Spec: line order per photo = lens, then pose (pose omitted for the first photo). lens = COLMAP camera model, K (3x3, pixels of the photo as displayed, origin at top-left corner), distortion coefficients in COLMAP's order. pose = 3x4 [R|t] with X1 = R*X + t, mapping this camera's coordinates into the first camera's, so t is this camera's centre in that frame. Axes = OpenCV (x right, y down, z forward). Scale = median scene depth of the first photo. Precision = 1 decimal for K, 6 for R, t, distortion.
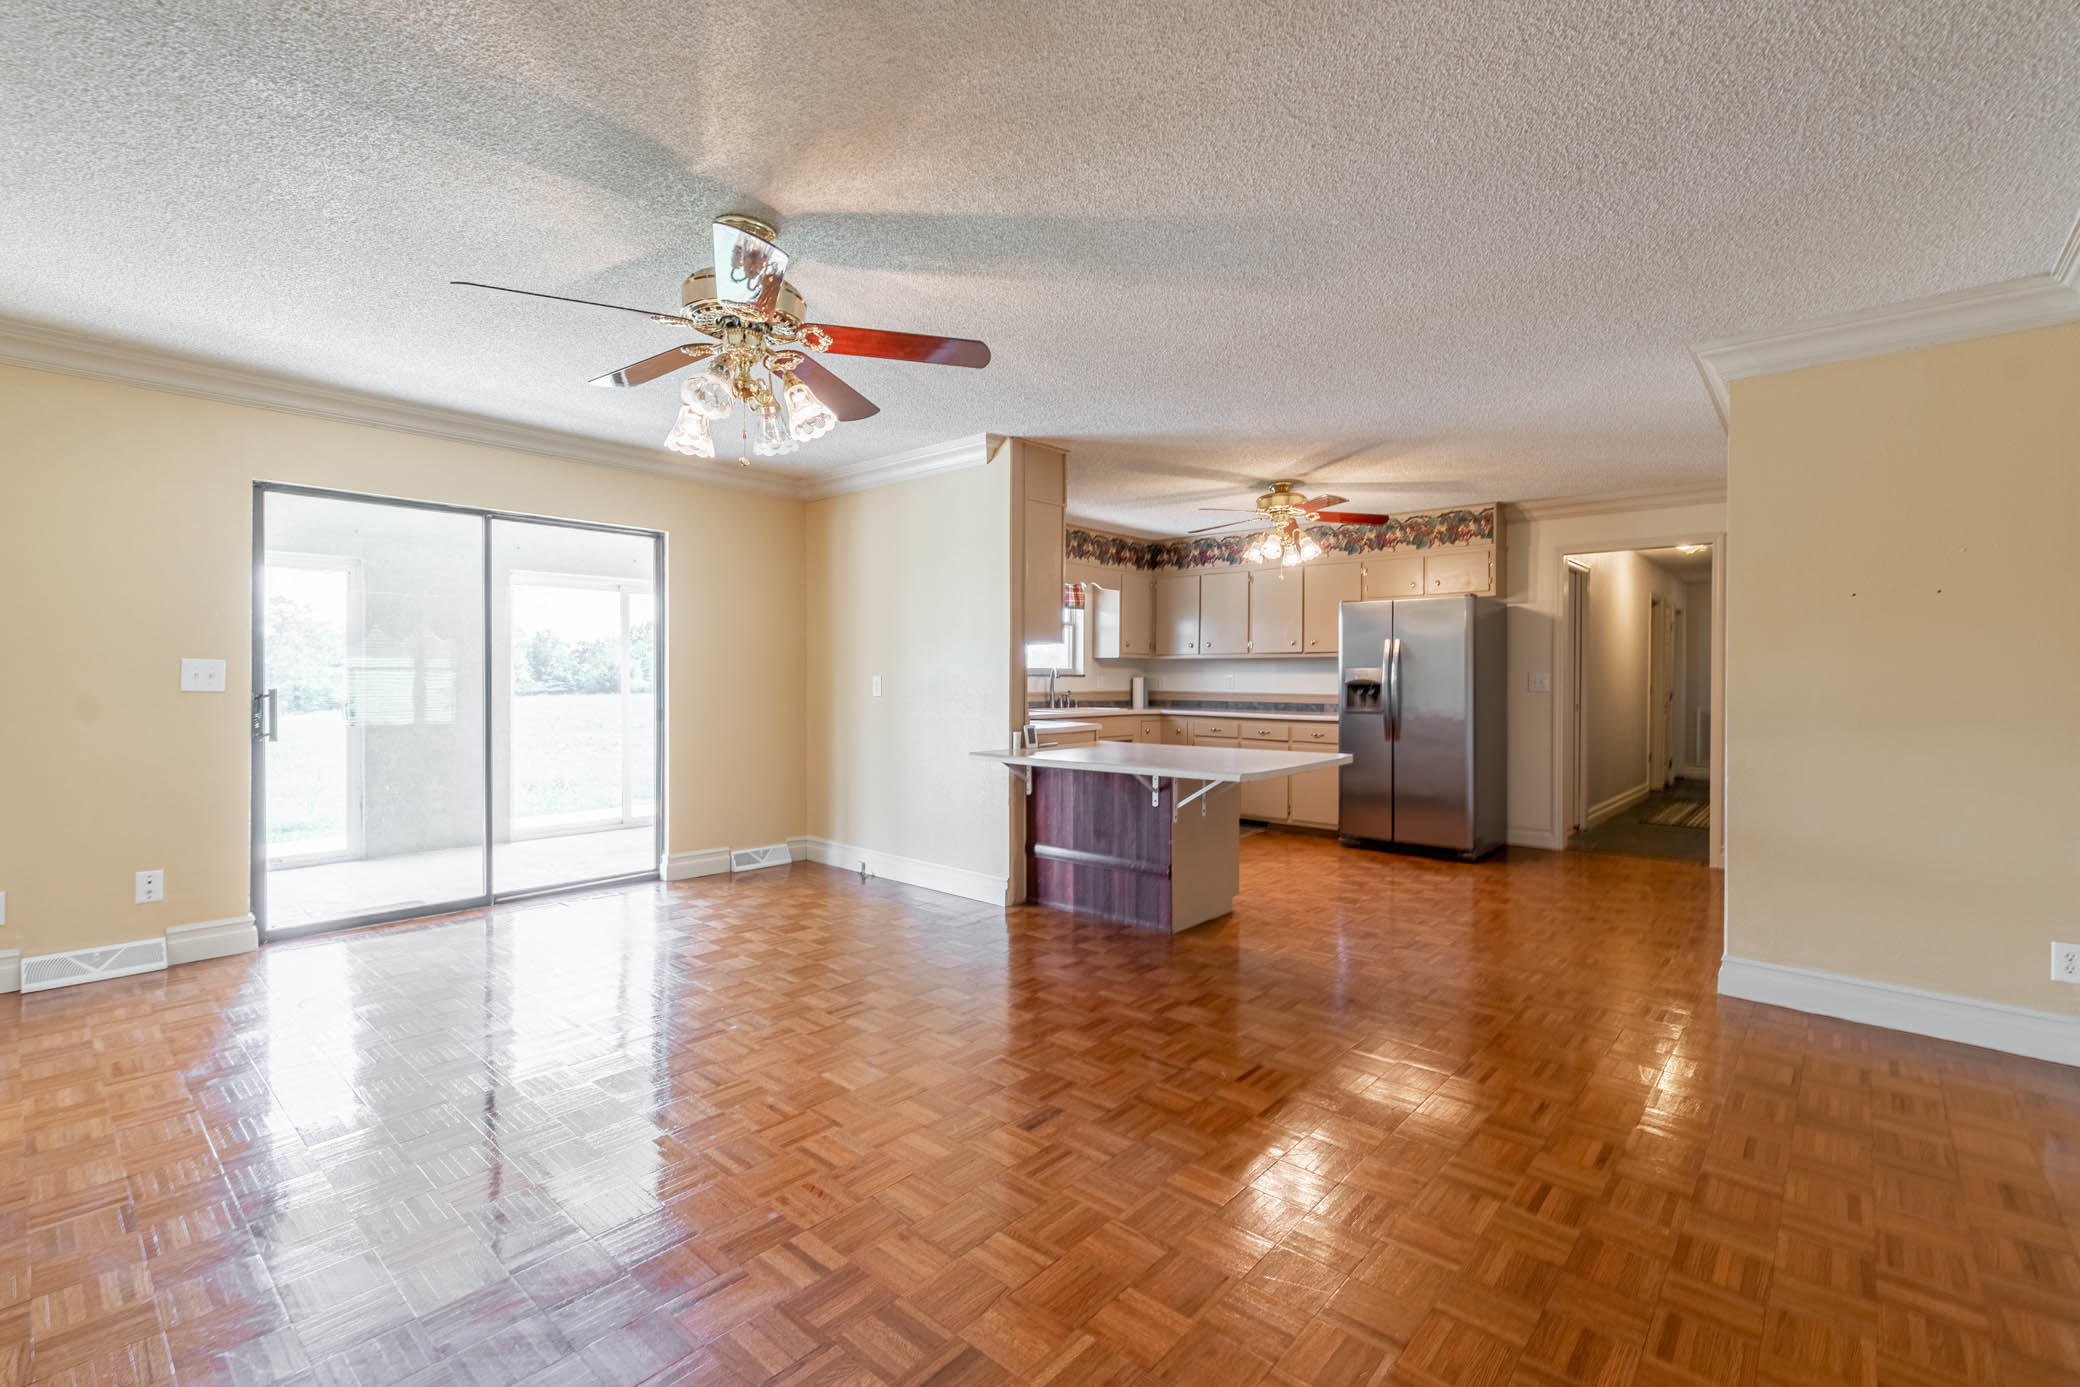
lens RADIAL K [[901.3, 0, 1040.0], [0, 901.3, 693.5], [0, 0, 1]] dist [0.000922, 0.000118]
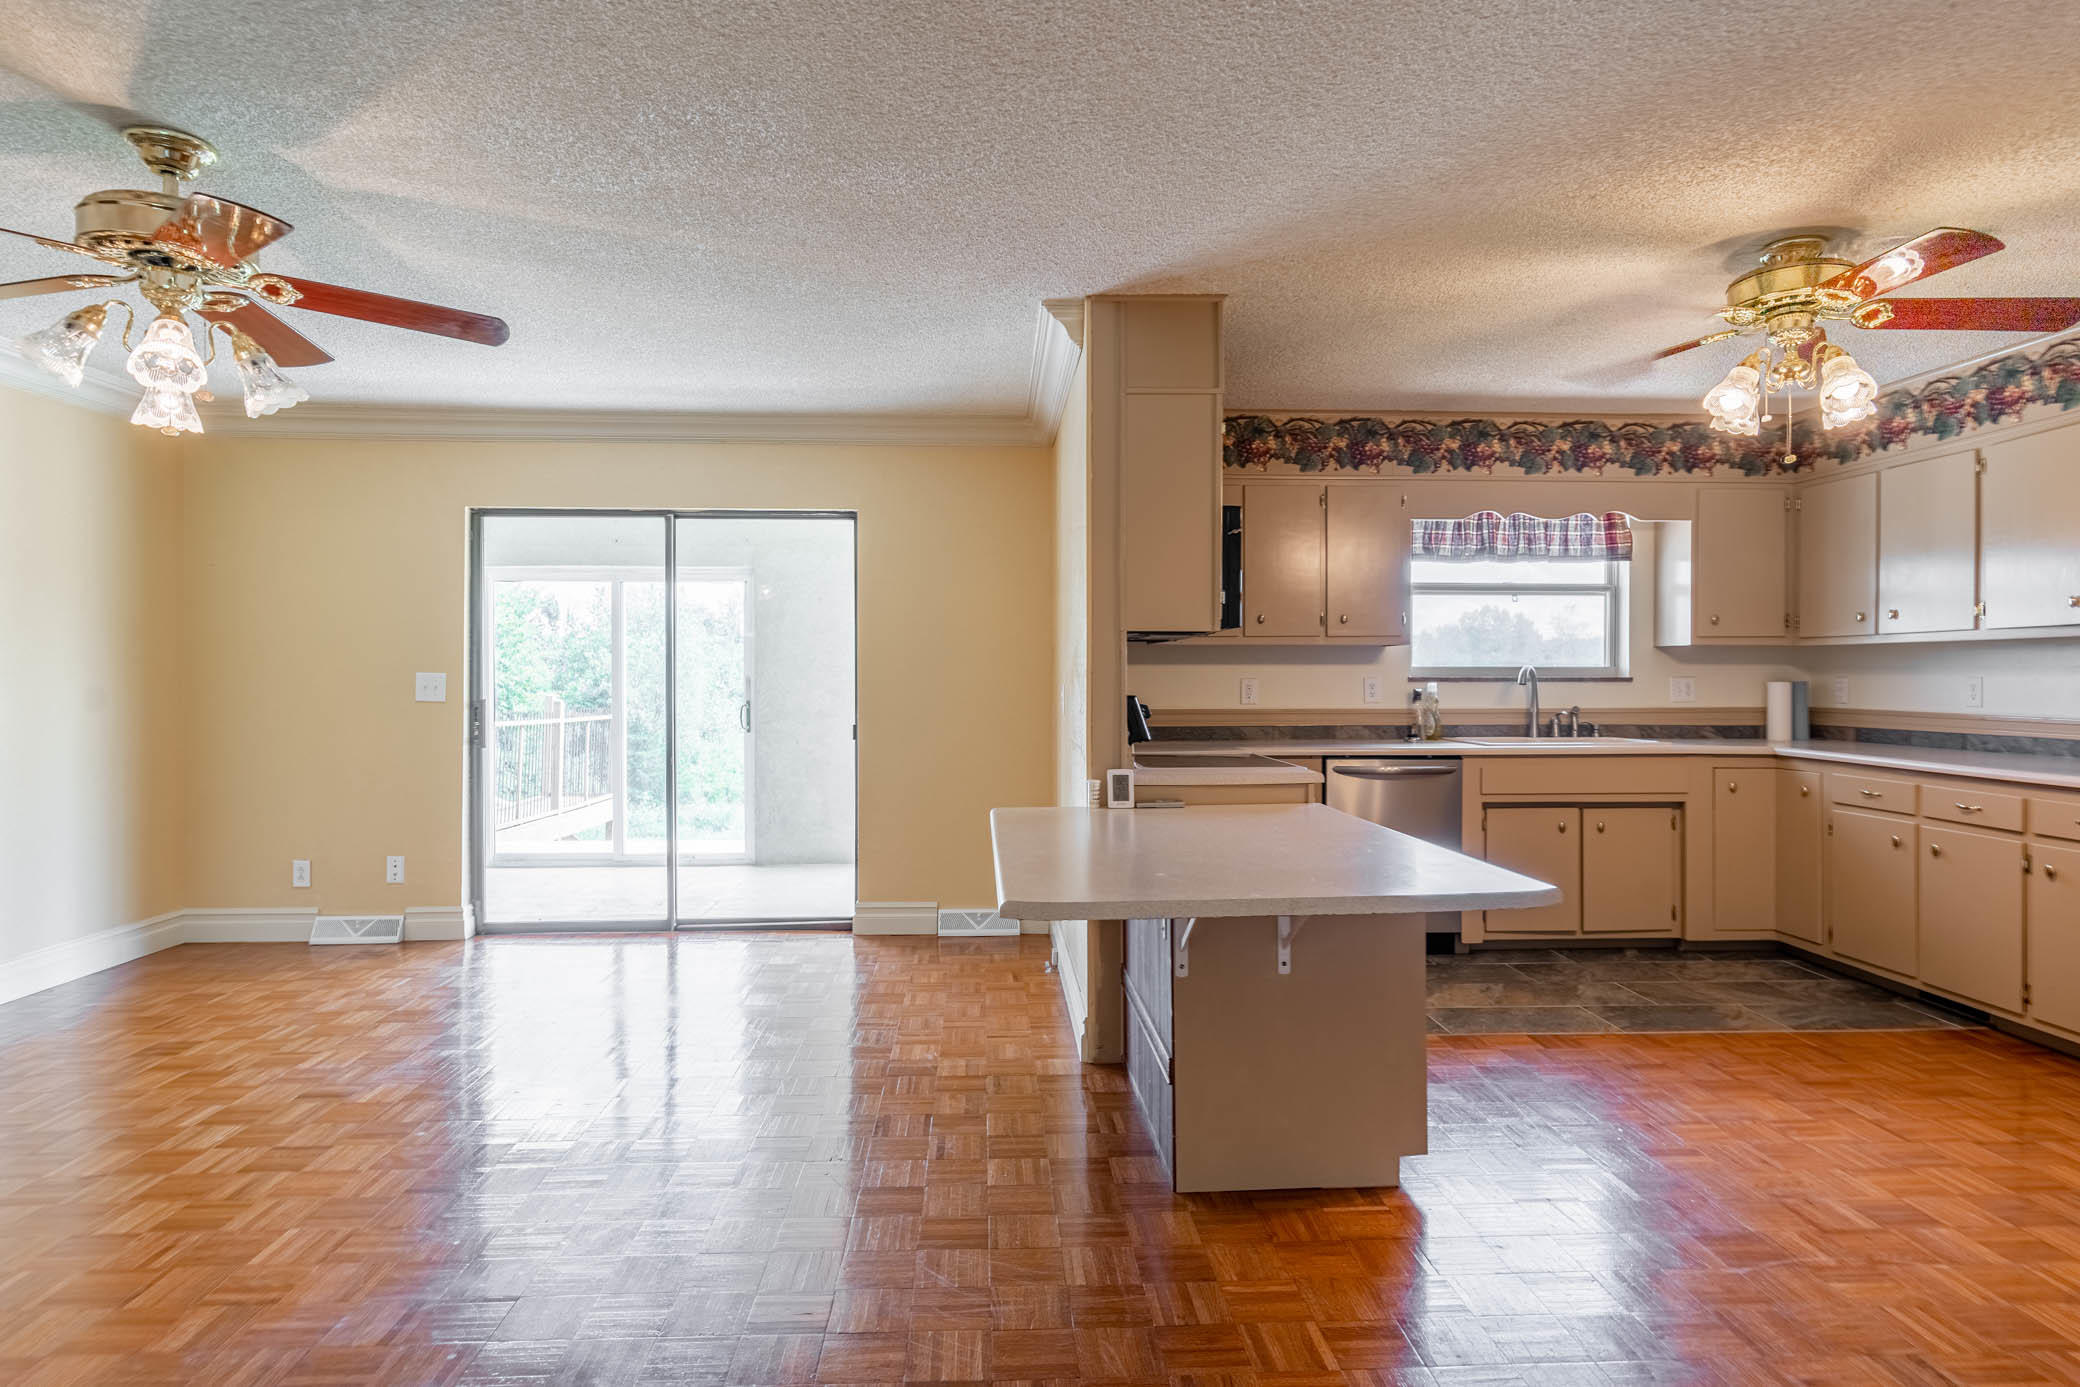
lens RADIAL K [[1126.3, 0, 1048.4], [0, 1126.3, 689.3], [0, 0, 1]] dist [0.001319, -0.000044]
pose [[0.708488, 0.003805, -0.705712, 0.467096], [-0.007762, 0.999967, -0.002400, -0.015484], [0.705680, 0.007178, 0.708494, 0.420671]]
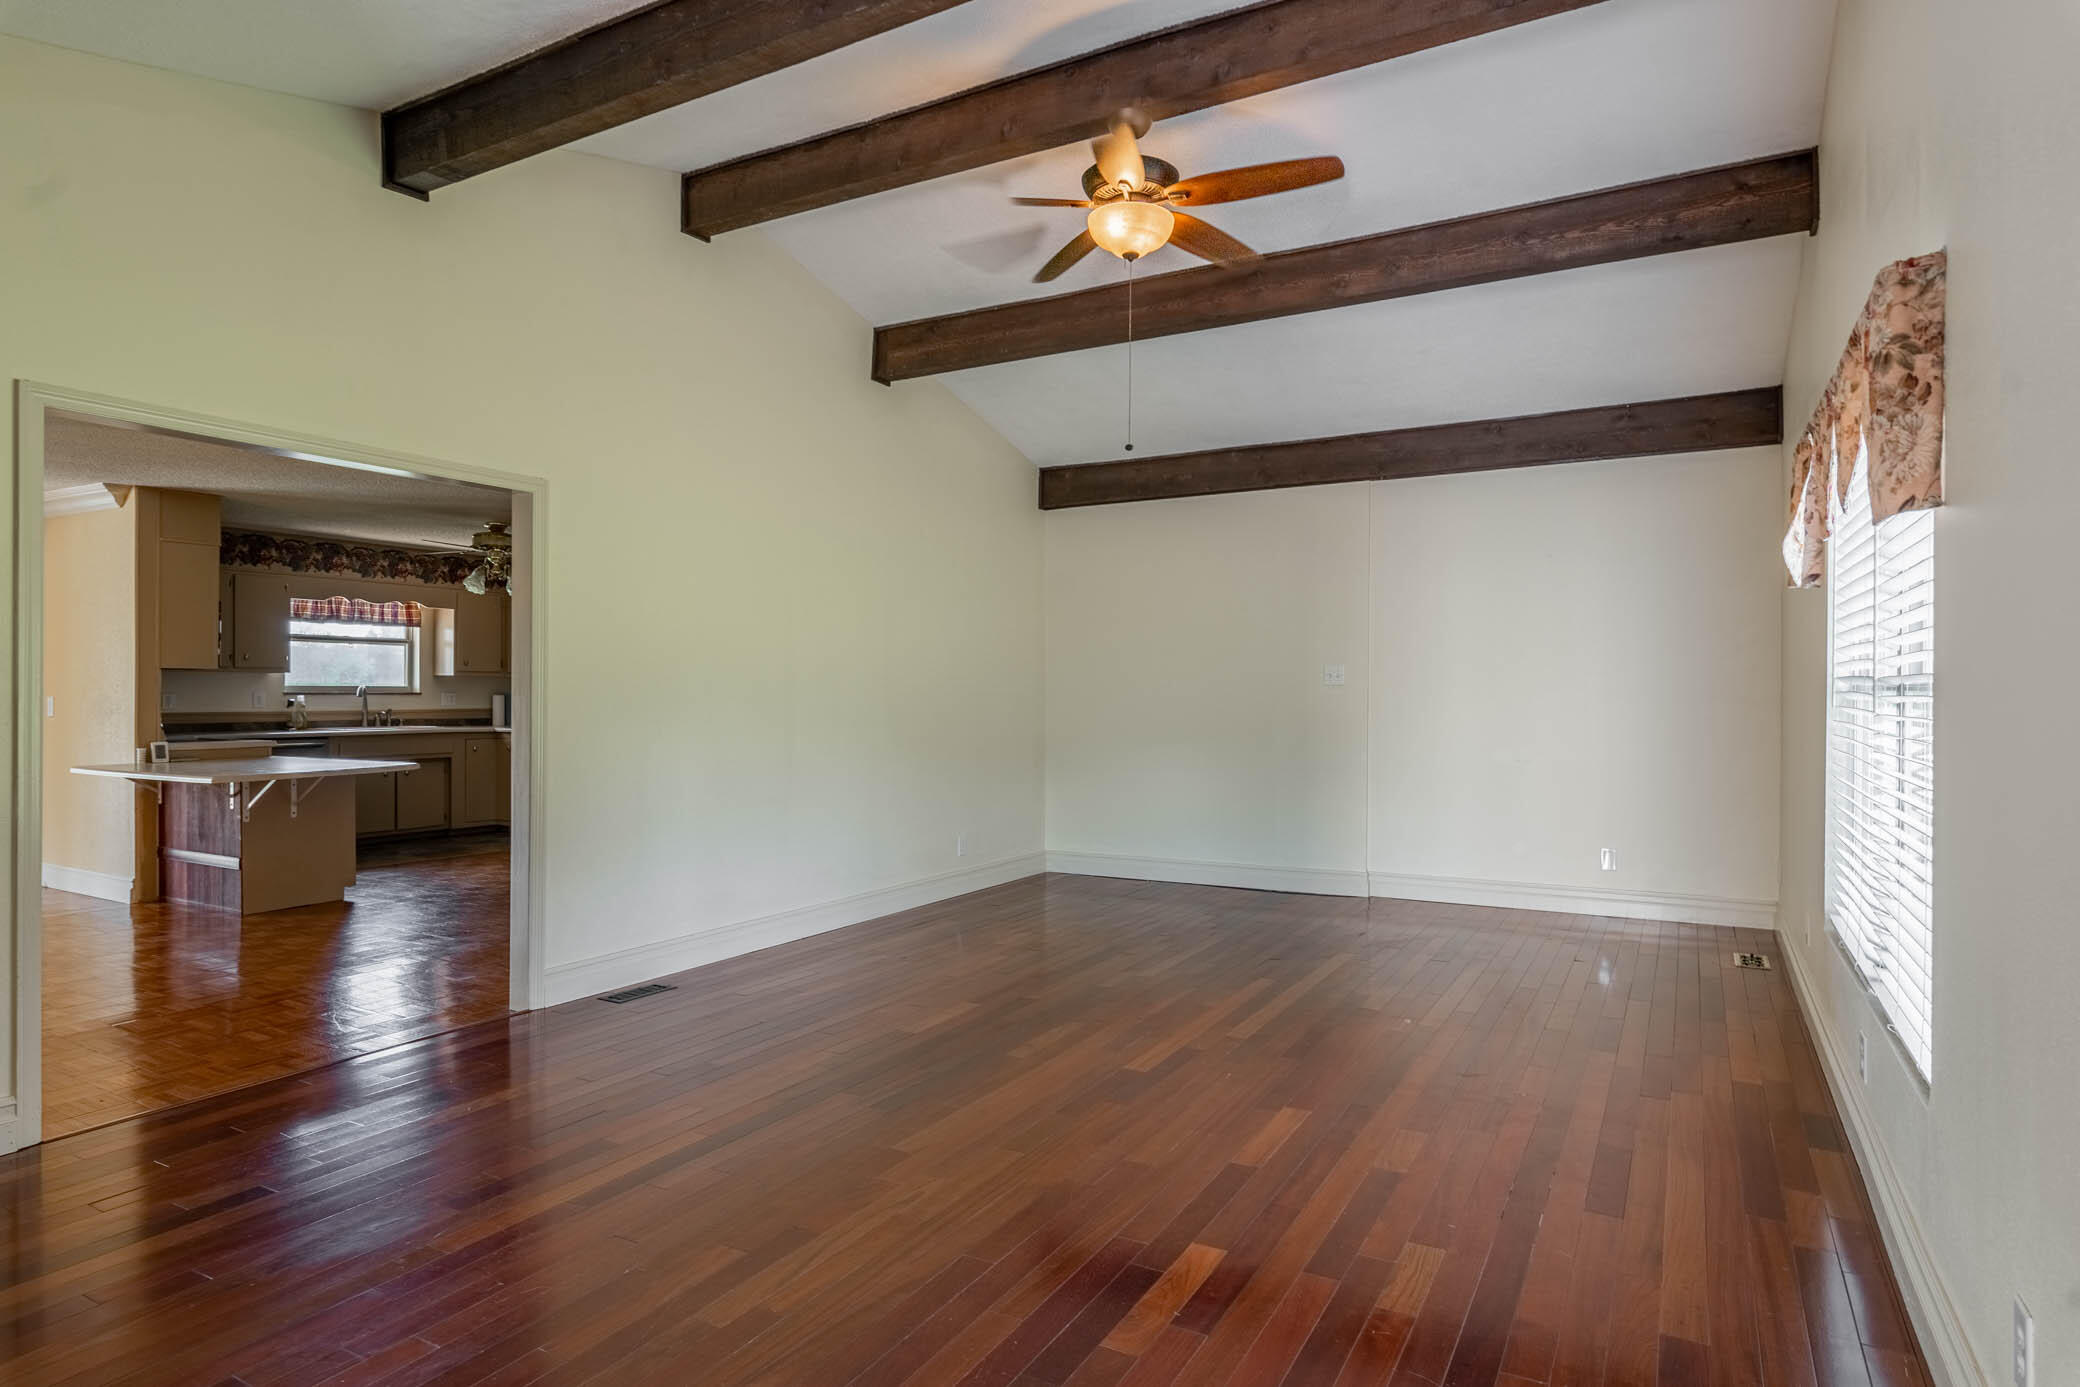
lens RADIAL K [[1126.3, 0, 1048.4], [0, 1126.3, 689.3], [0, 0, 1]] dist [0.001319, -0.000044]
pose [[0.973425, 0.000964, 0.229005, 0.718597], [0.002669, 0.999875, -0.015554, -0.005815], [-0.228991, 0.015752, 0.973301, -0.596952]]
